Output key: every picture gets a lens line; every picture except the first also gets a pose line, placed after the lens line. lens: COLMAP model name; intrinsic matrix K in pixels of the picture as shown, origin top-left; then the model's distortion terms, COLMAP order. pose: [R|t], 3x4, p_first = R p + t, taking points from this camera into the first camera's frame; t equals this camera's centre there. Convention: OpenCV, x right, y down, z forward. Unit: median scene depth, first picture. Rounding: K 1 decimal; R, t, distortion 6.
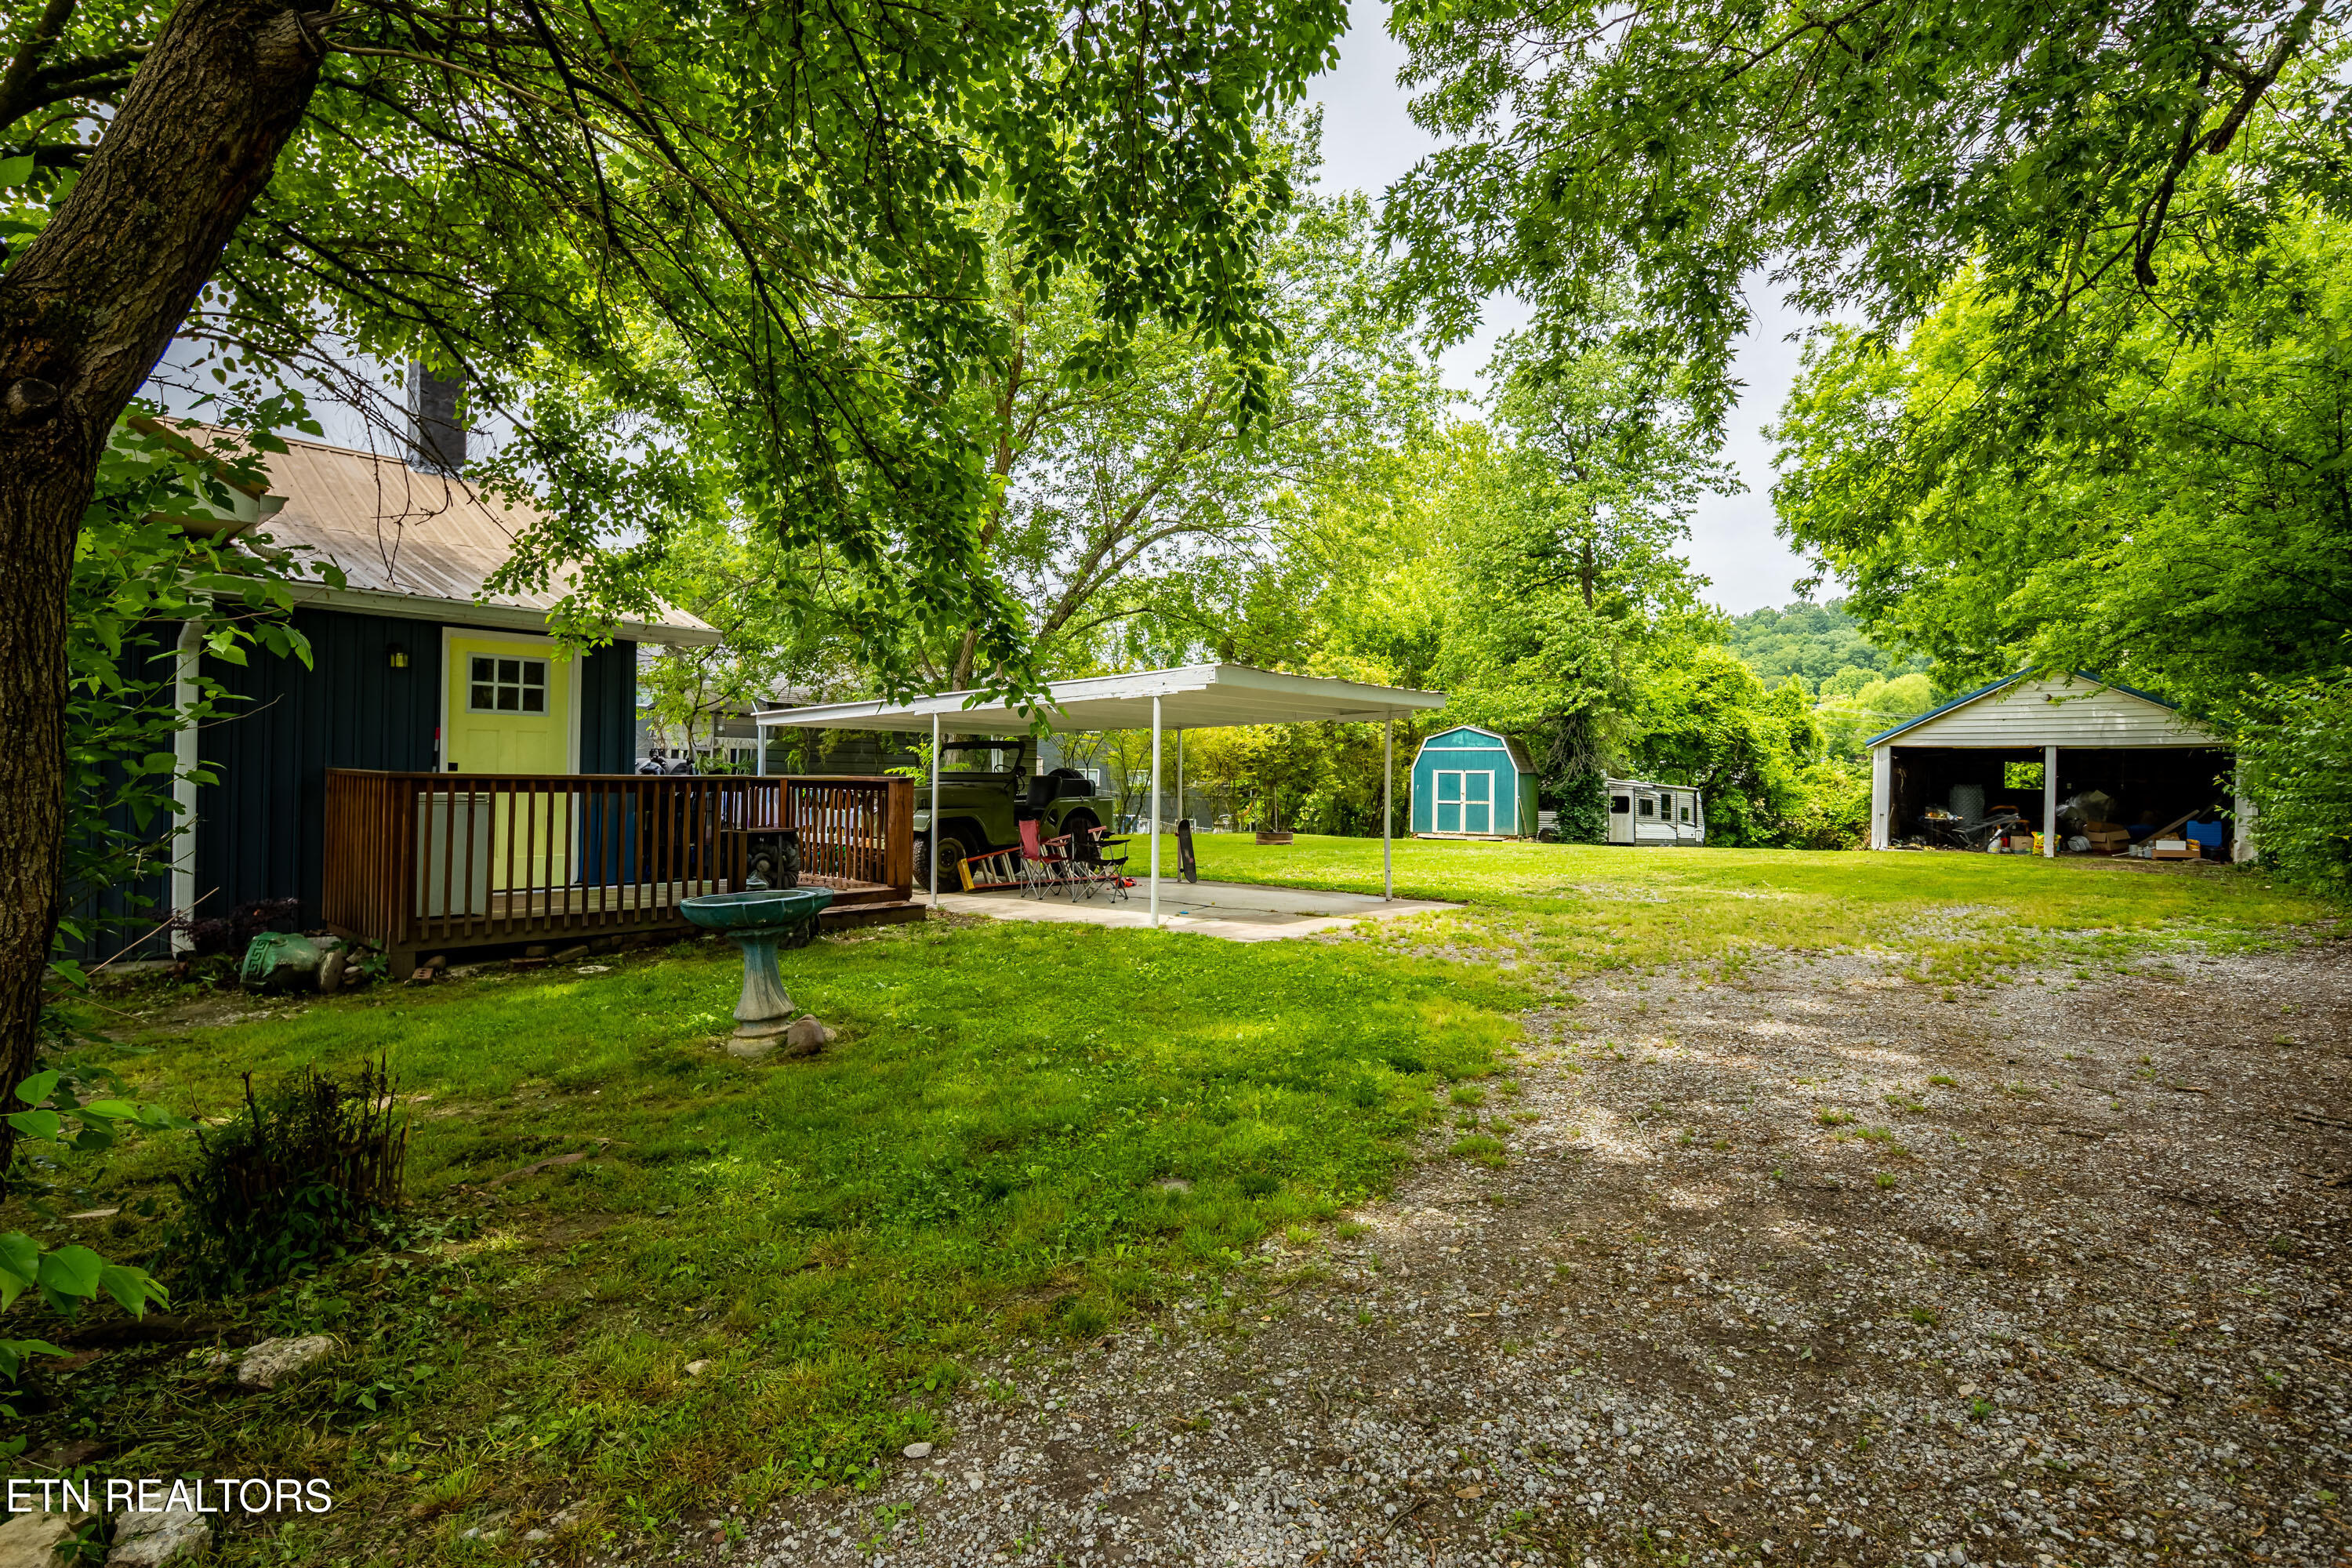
lens RADIAL K [[1117.6, 0, 1172.8], [0, 1117.6, 753.7], [0, 0, 1]] dist [-0.000982, -0.000172]
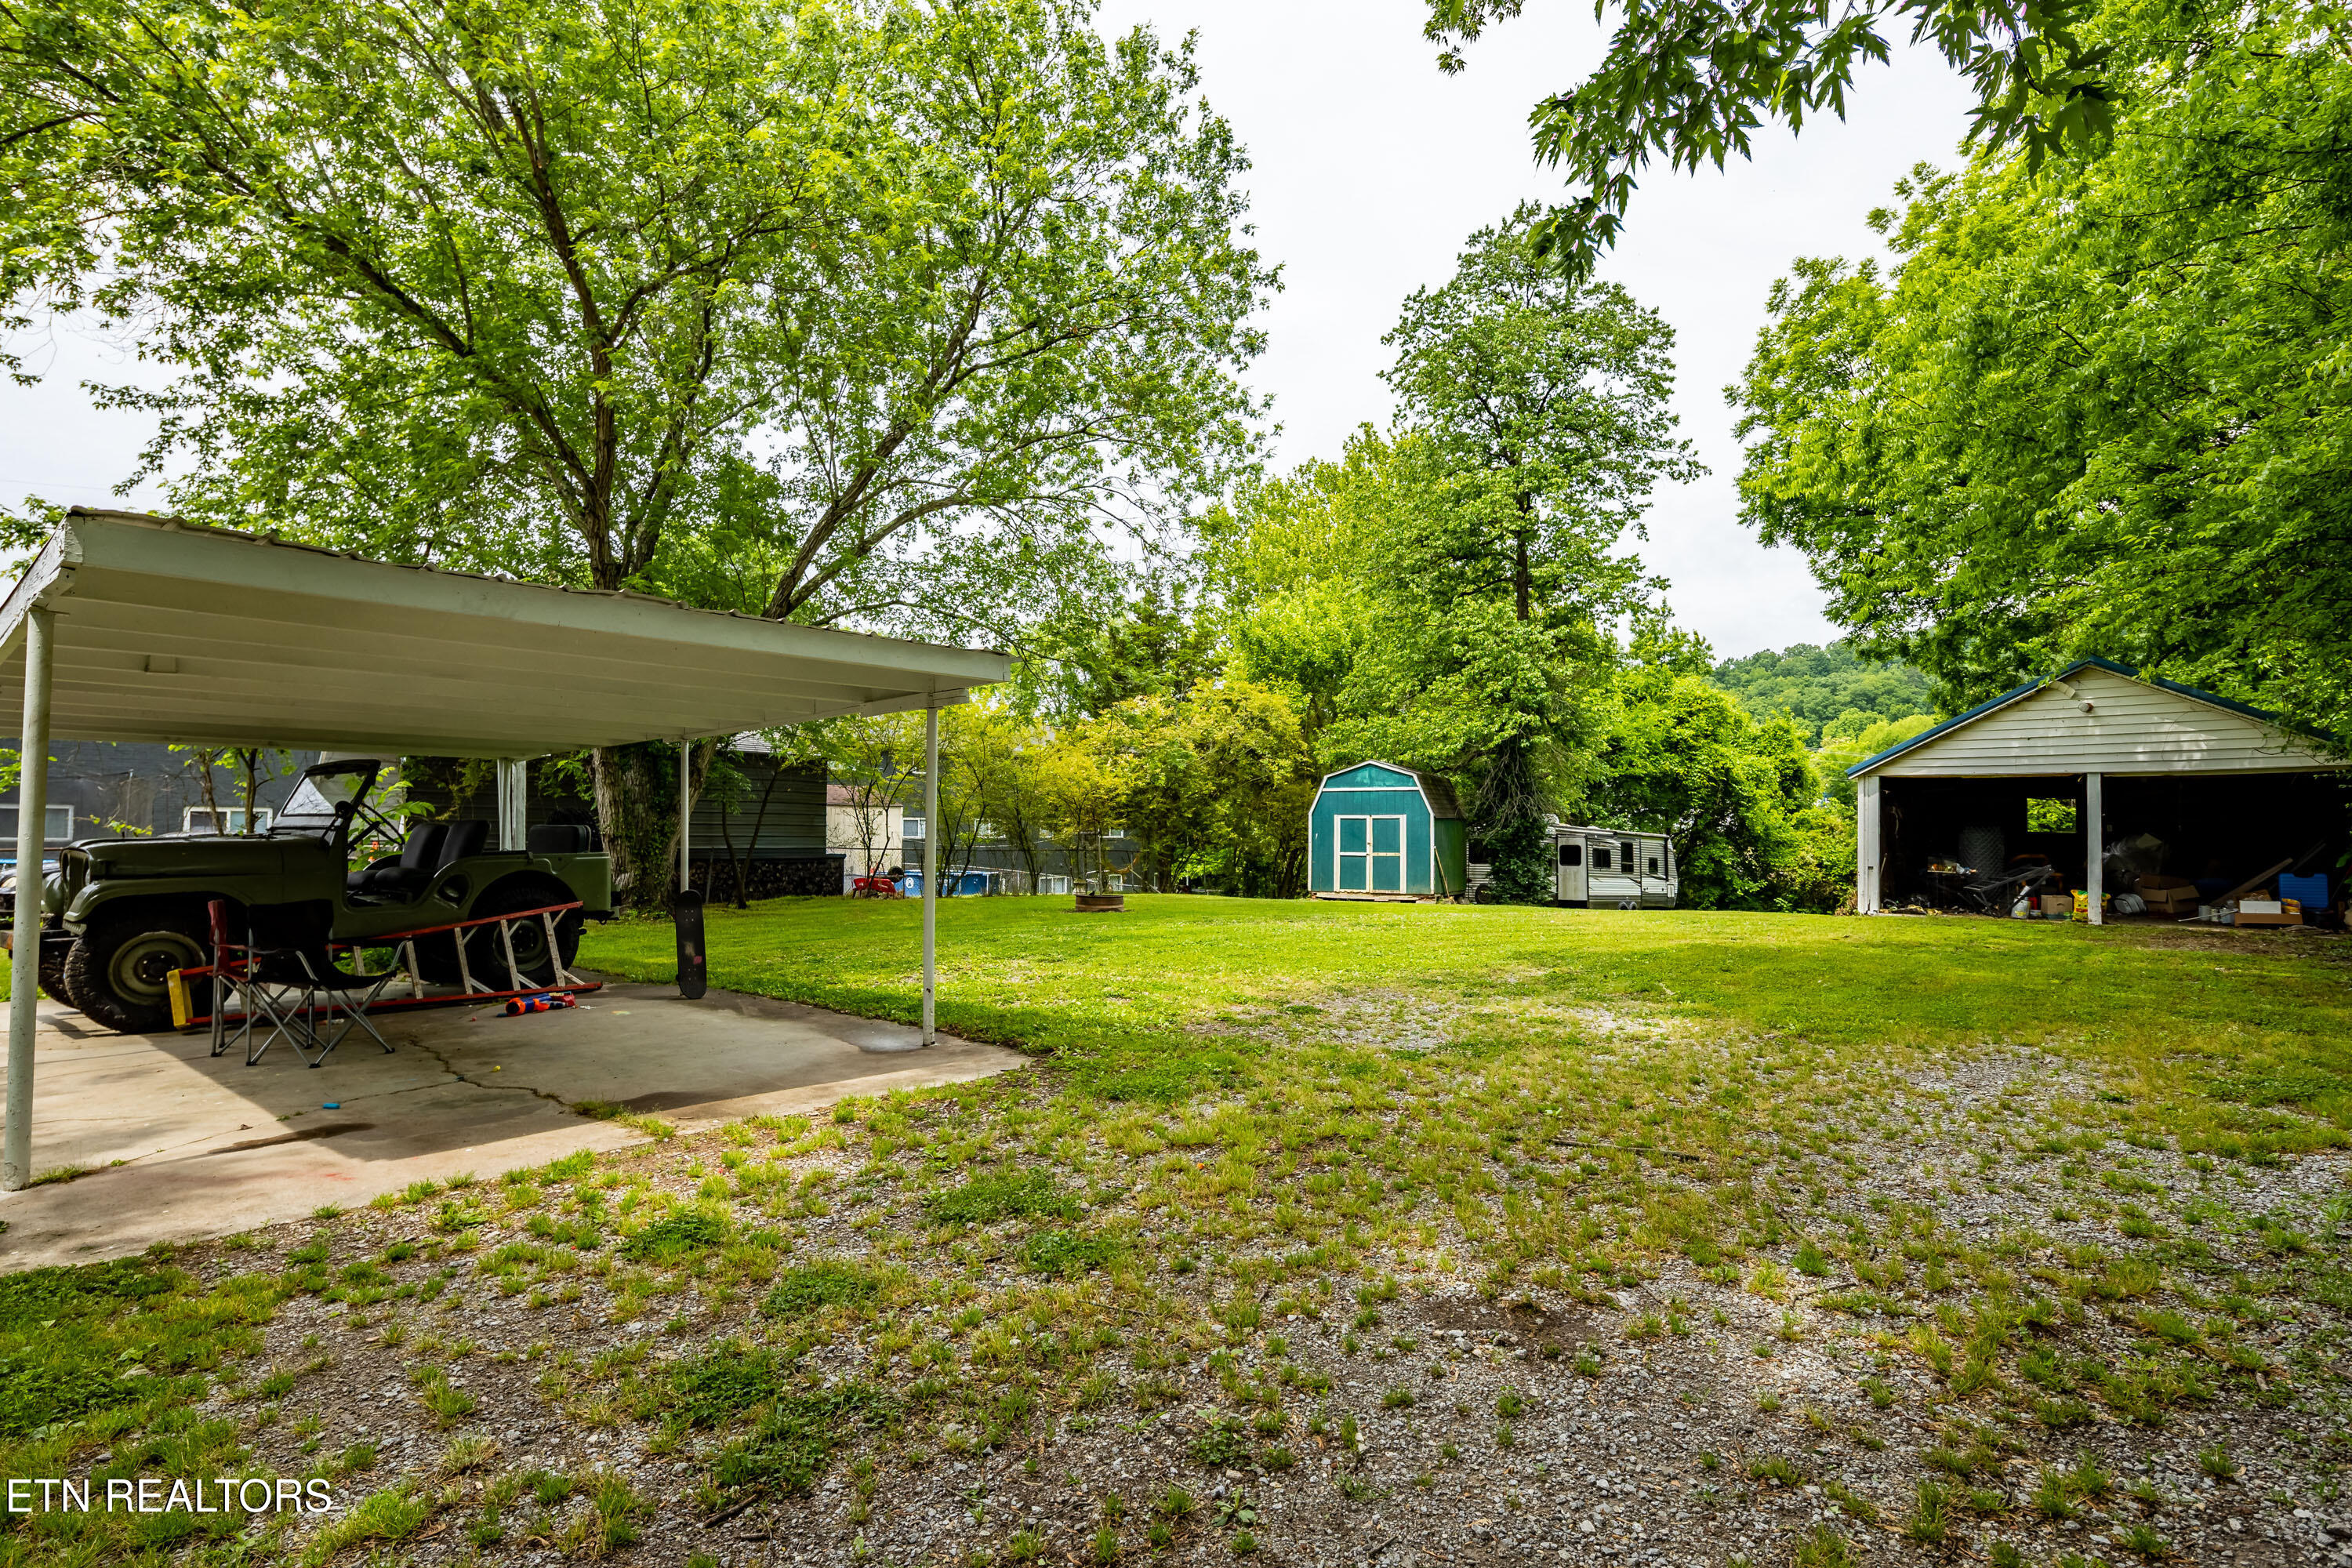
lens RADIAL K [[1142.1, 0, 1176.0], [0, 1142.1, 784.0], [0, 0, 1]] dist [0.000313, 0.000227]
pose [[0.999945, -0.006332, 0.008331, 0.106533], [0.006484, 0.999810, -0.018360, 0.006253], [-0.008213, 0.018413, 0.999797, 0.154343]]
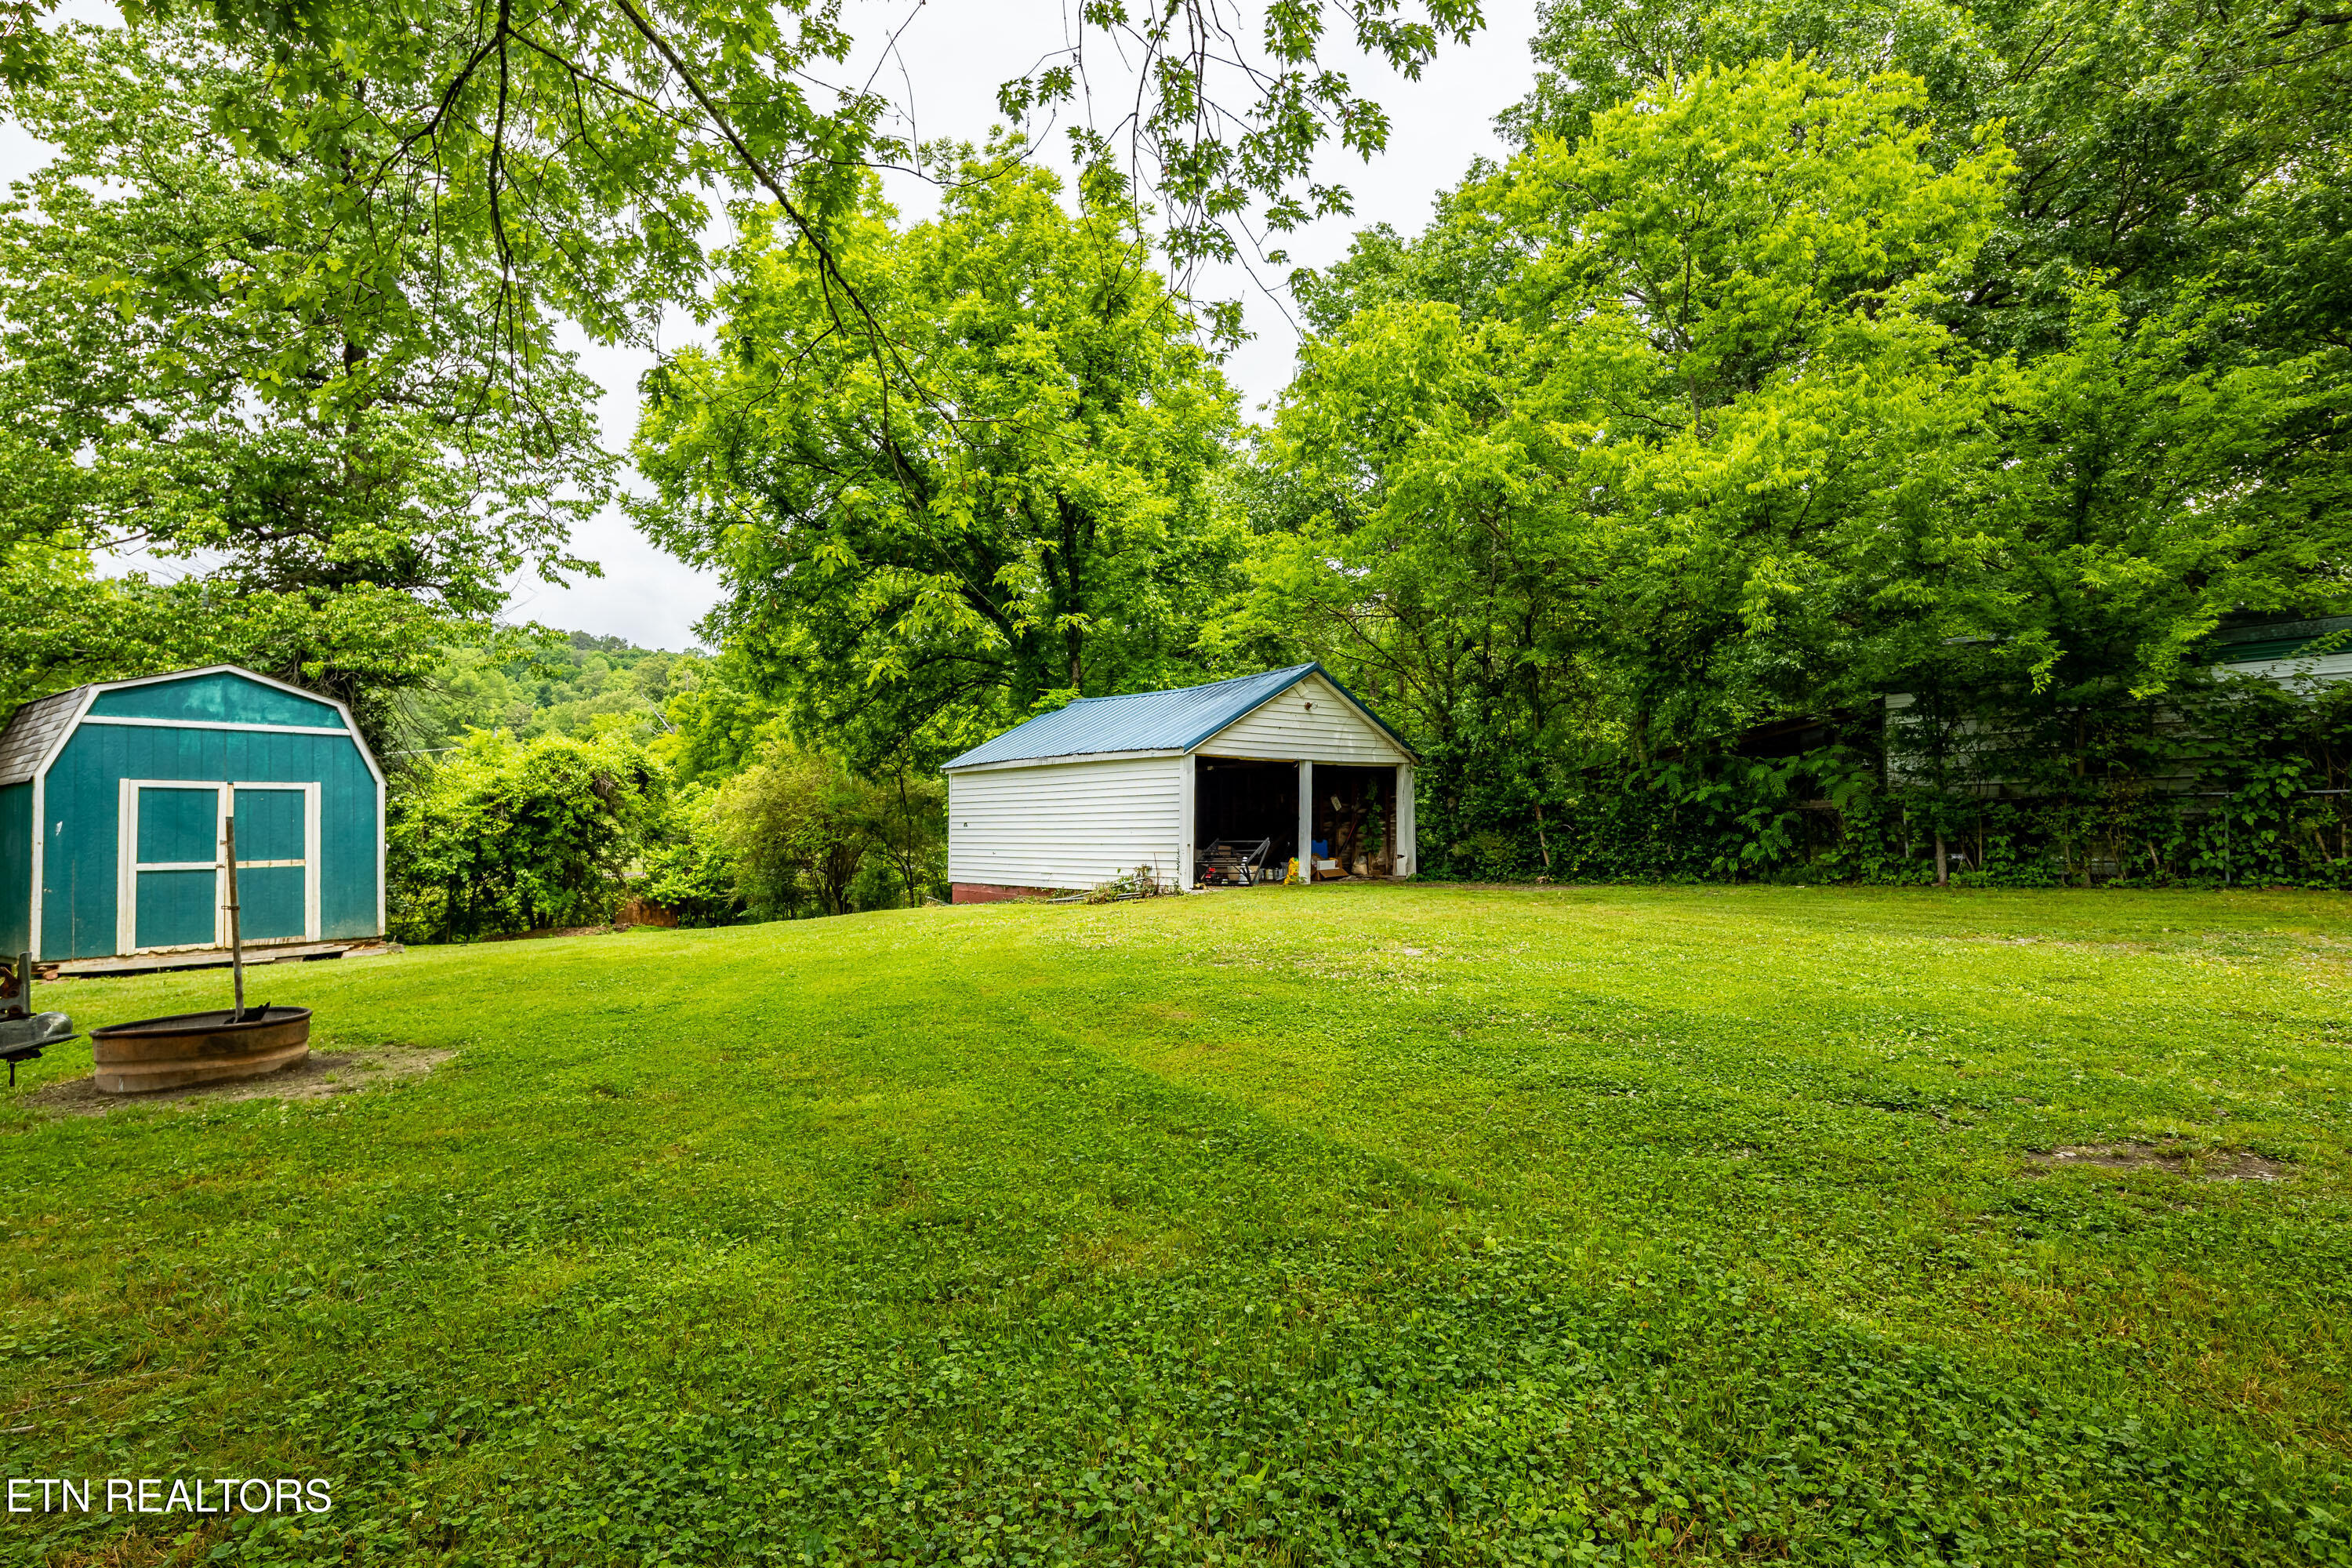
lens RADIAL K [[1142.1, 0, 1176.0], [0, 1142.1, 784.0], [0, 0, 1]] dist [0.000313, 0.000227]
pose [[0.121568, 0.018447, 0.992412, -0.084719], [-0.013902, 0.999761, -0.016880, 0.017246], [-0.992486, -0.011745, 0.121796, 0.606490]]
